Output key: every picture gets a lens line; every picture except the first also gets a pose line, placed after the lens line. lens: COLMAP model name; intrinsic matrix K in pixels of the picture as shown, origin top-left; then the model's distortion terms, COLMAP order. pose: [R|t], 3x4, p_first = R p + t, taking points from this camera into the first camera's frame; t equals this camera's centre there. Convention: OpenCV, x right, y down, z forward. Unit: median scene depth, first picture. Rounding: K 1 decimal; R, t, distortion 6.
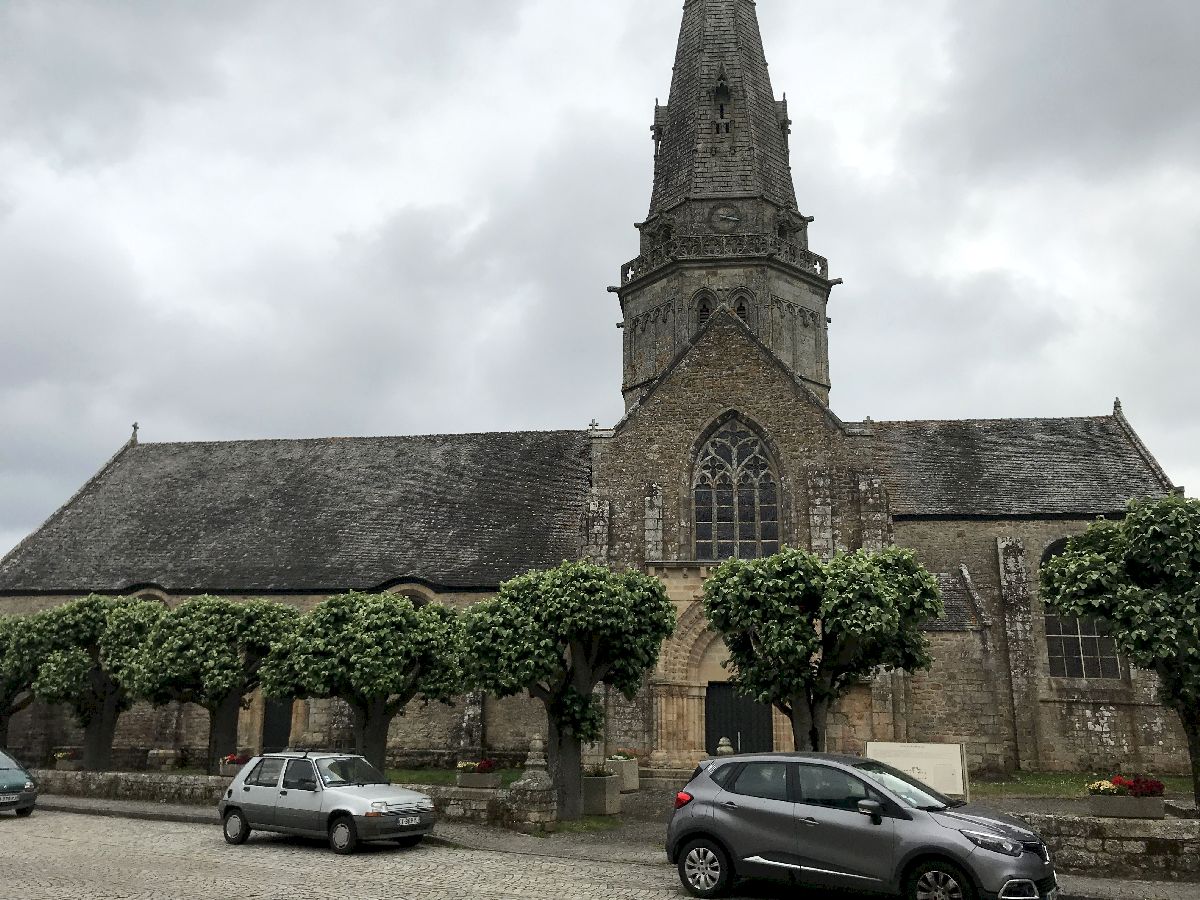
lens RADIAL K [[988.1, 0, 600.0], [0, 988.1, 450.0], [0, 0, 1]] dist [0.069230, -0.005066]
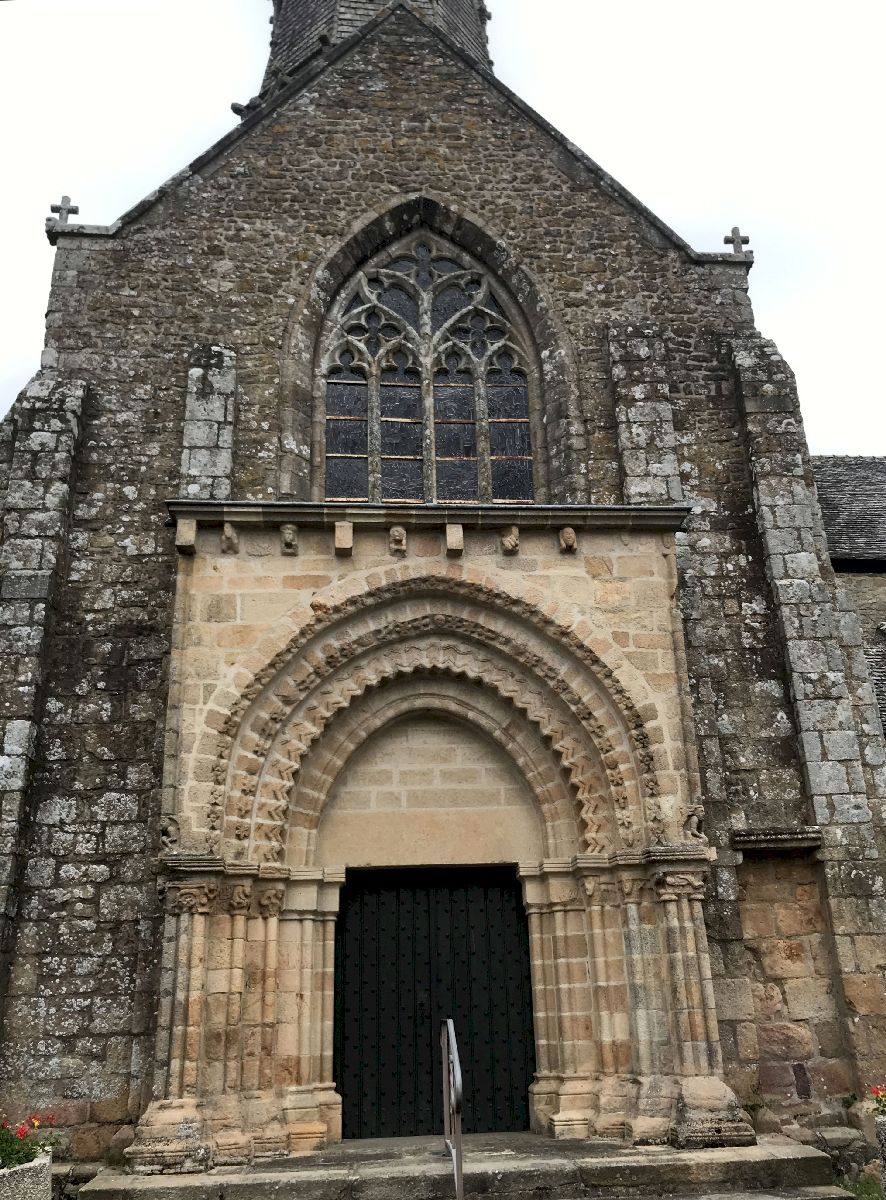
lens RADIAL K [[1038.6, 0, 469.6], [0, 1038.6, 574.3], [0, 0, 1]] dist [0.082684, -0.136578]
pose [[0.973680, 0.039354, 0.224497, 0.063755], [-0.011221, 0.992063, -0.125240, 0.172756], [-0.227643, 0.119424, 0.966393, 0.614231]]
